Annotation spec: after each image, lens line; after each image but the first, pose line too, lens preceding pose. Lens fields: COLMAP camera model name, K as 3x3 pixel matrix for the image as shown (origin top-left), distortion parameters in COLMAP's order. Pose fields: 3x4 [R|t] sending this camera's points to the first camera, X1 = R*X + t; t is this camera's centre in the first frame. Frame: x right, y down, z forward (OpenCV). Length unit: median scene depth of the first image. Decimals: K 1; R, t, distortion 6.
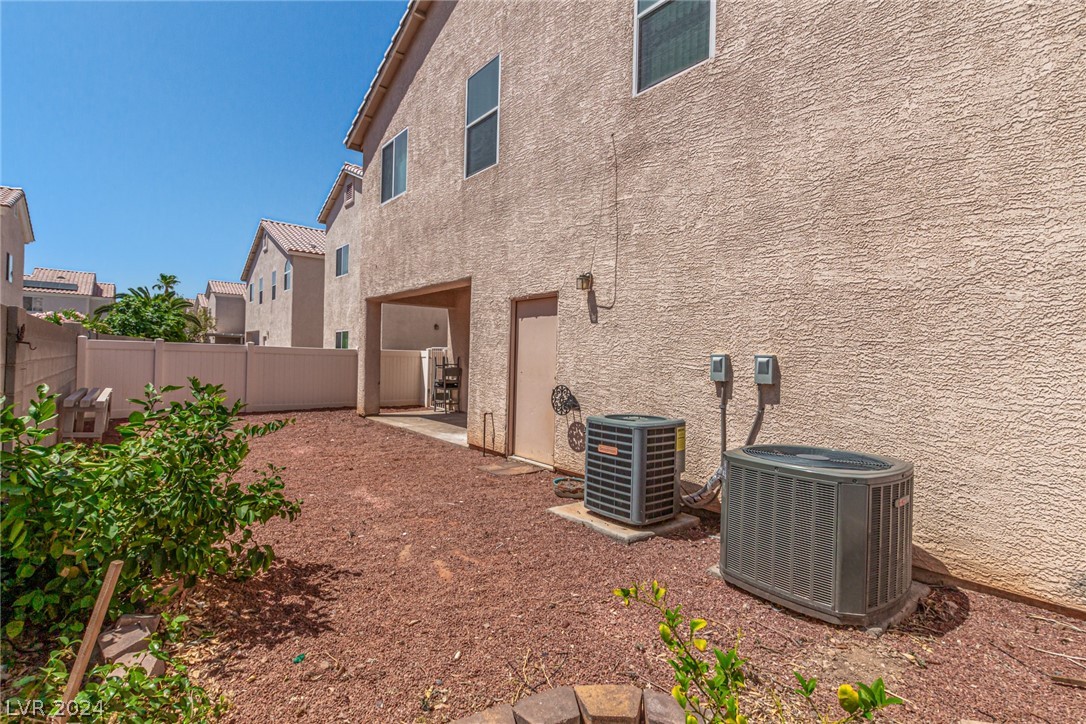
lens RADIAL K [[512.6, 0, 551.1], [0, 512.6, 360.0], [0, 0, 1]] dist [0.008755, -0.004387]
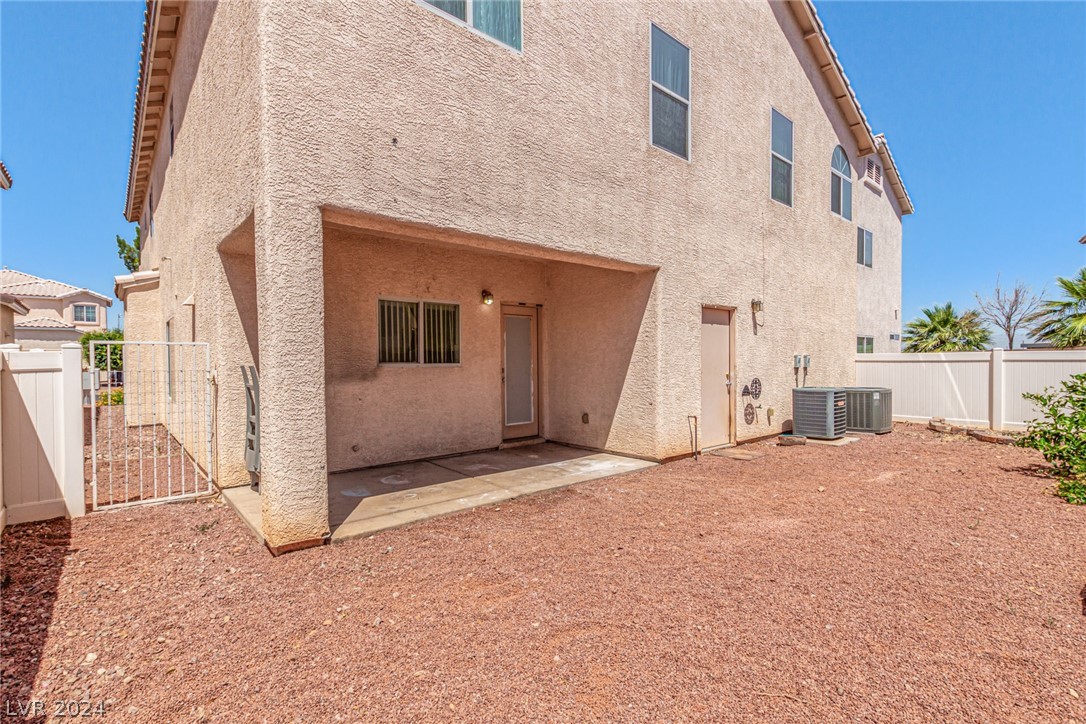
lens RADIAL K [[512.6, 0, 544.3], [0, 512.6, 367.7], [0, 0, 1]] dist [0.008755, -0.004387]
pose [[-0.033359, -0.039537, 0.998661, -1.127666], [0.008446, 0.999170, 0.039839, -0.033252], [-0.999408, 0.009764, -0.032998, 1.357100]]
